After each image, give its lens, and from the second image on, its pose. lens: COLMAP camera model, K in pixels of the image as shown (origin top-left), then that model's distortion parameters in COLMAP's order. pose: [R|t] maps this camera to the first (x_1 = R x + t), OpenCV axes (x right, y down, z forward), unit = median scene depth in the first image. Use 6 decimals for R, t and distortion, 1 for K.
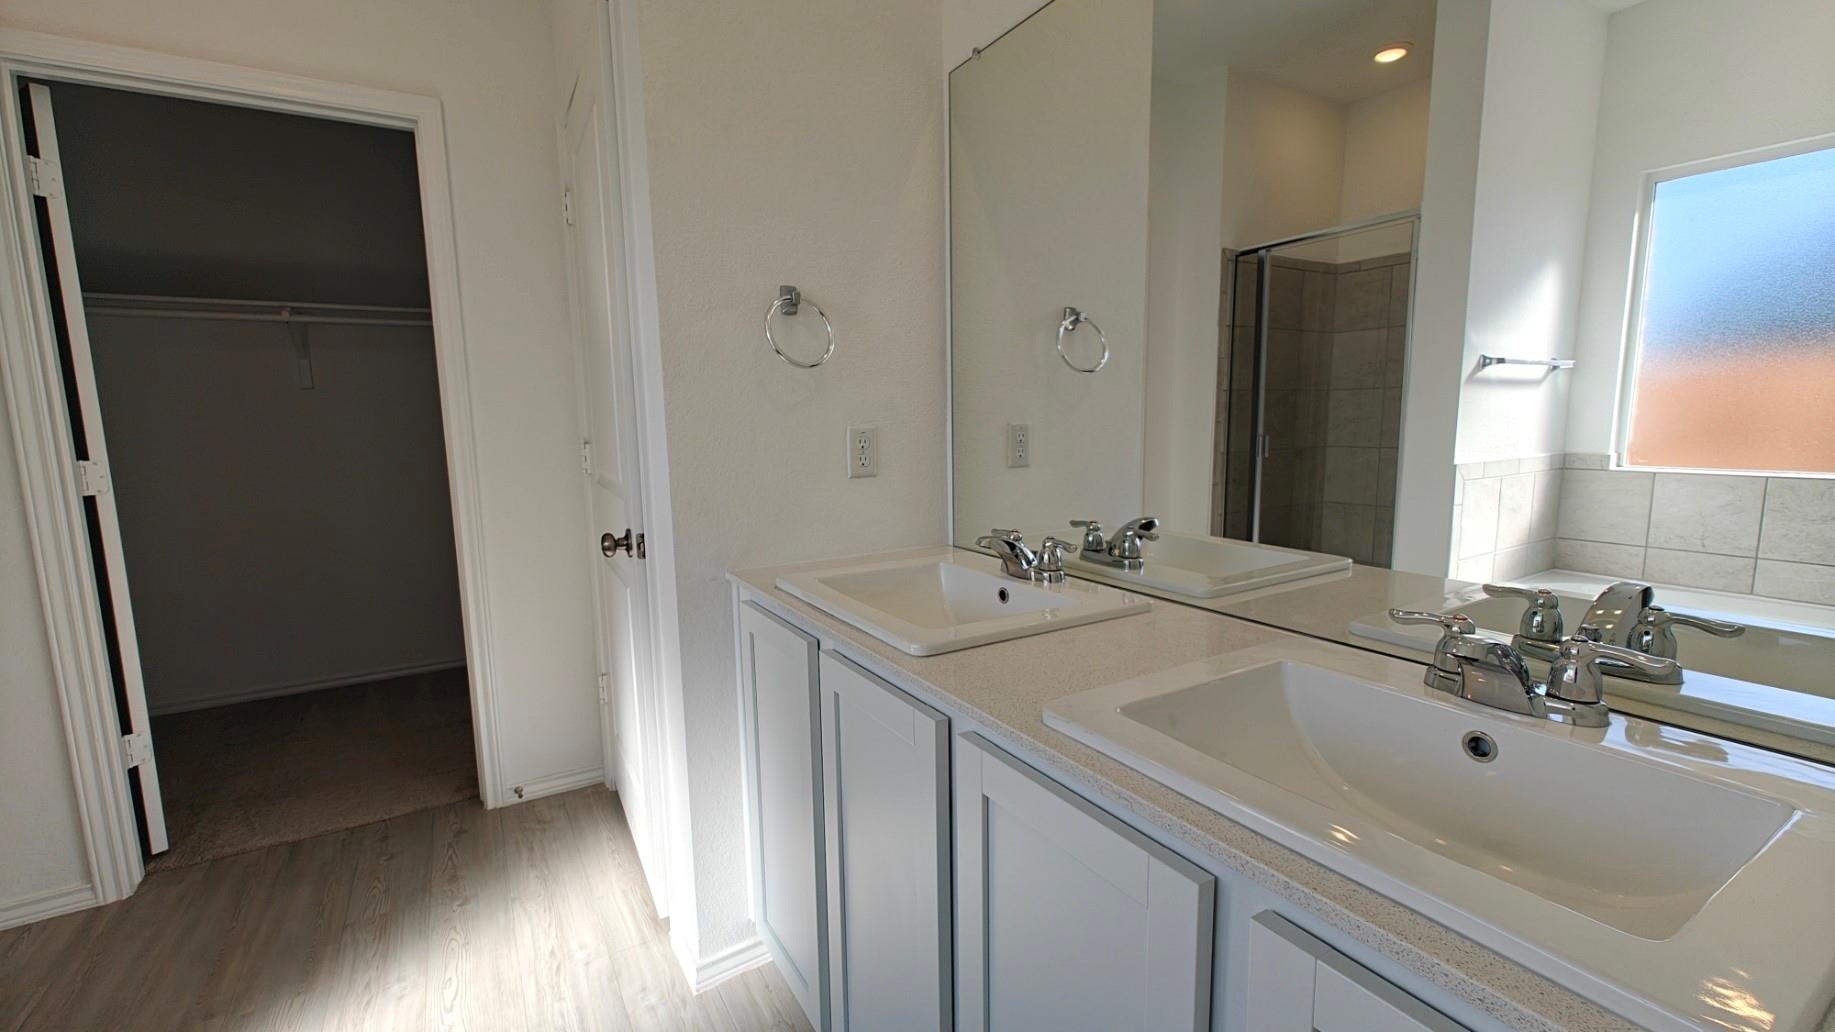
lens RADIAL K [[760.5, 0, 917.5], [0, 760.5, 516.0], [0, 0, 1]] dist [0.000043, 0.000039]
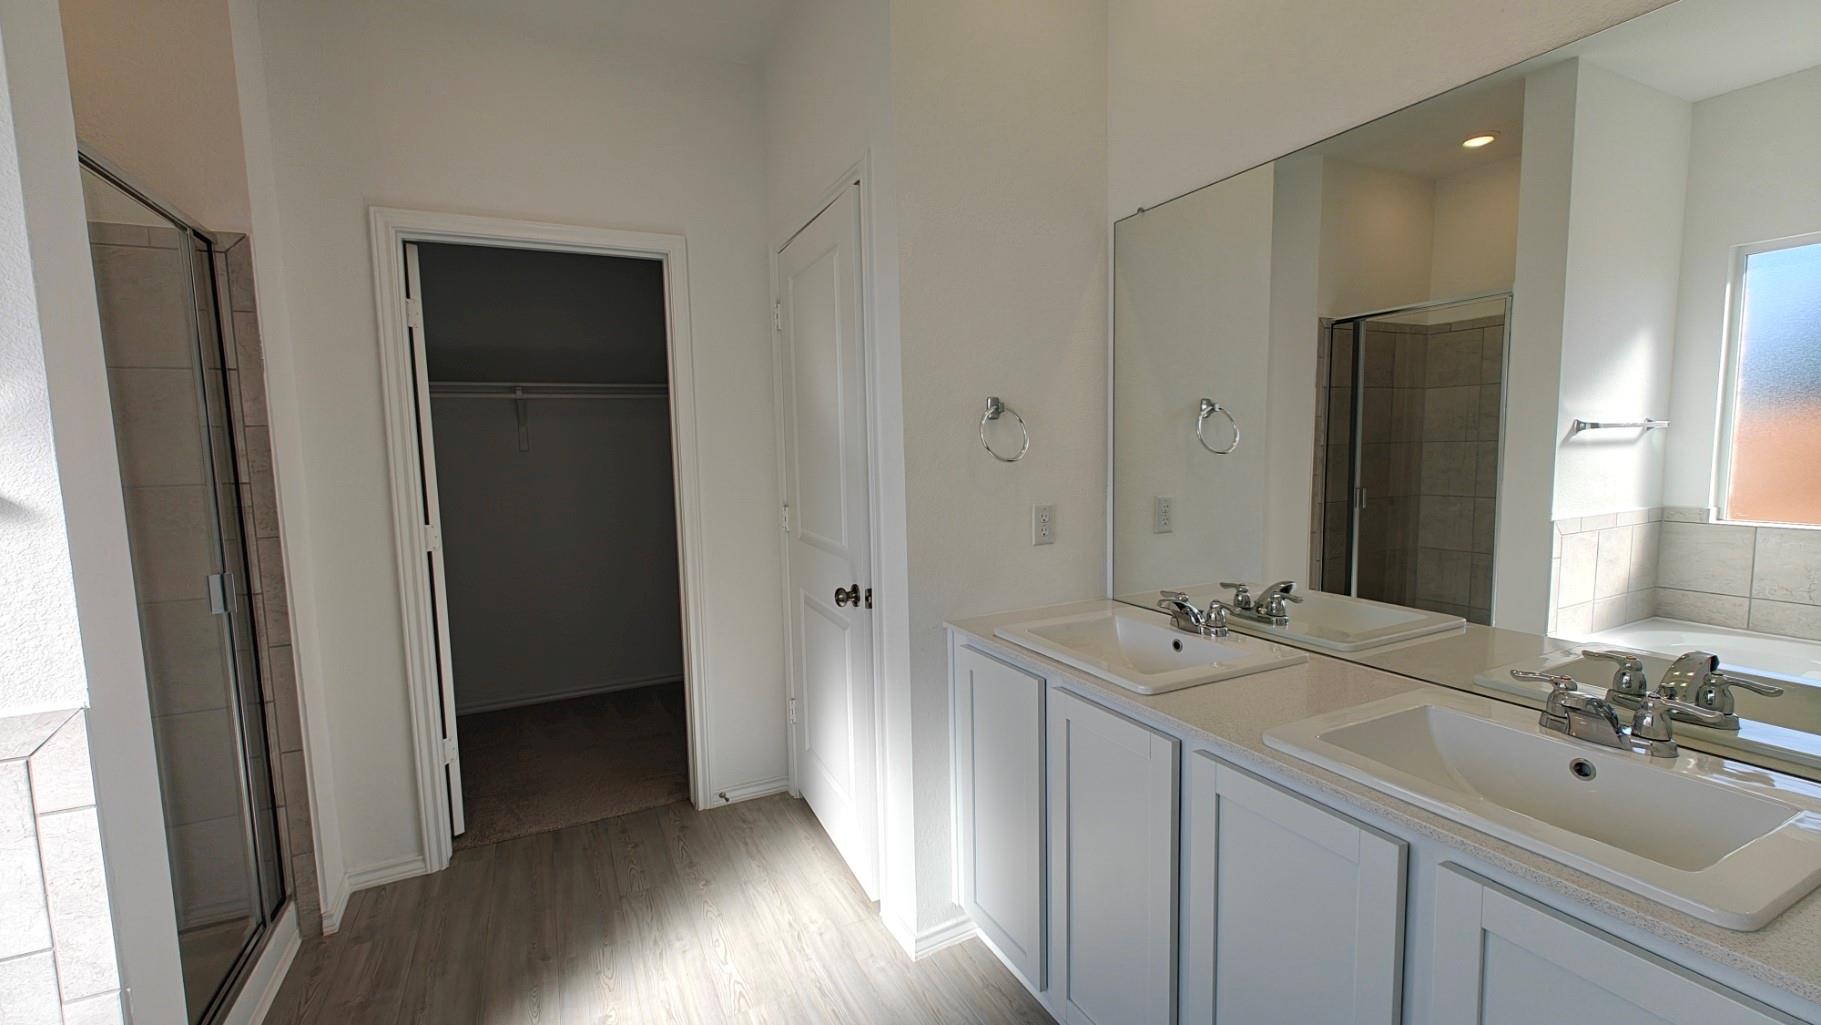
lens RADIAL K [[758.1, 0, 910.5], [0, 758.1, 512.5], [0, 0, 1]] dist [0.001582, 0.000362]
pose [[0.996450, 0.001866, -0.084164, -0.180077], [-0.005090, 0.999261, -0.038110, -0.053549], [0.084031, 0.038403, 0.995723, -0.245336]]
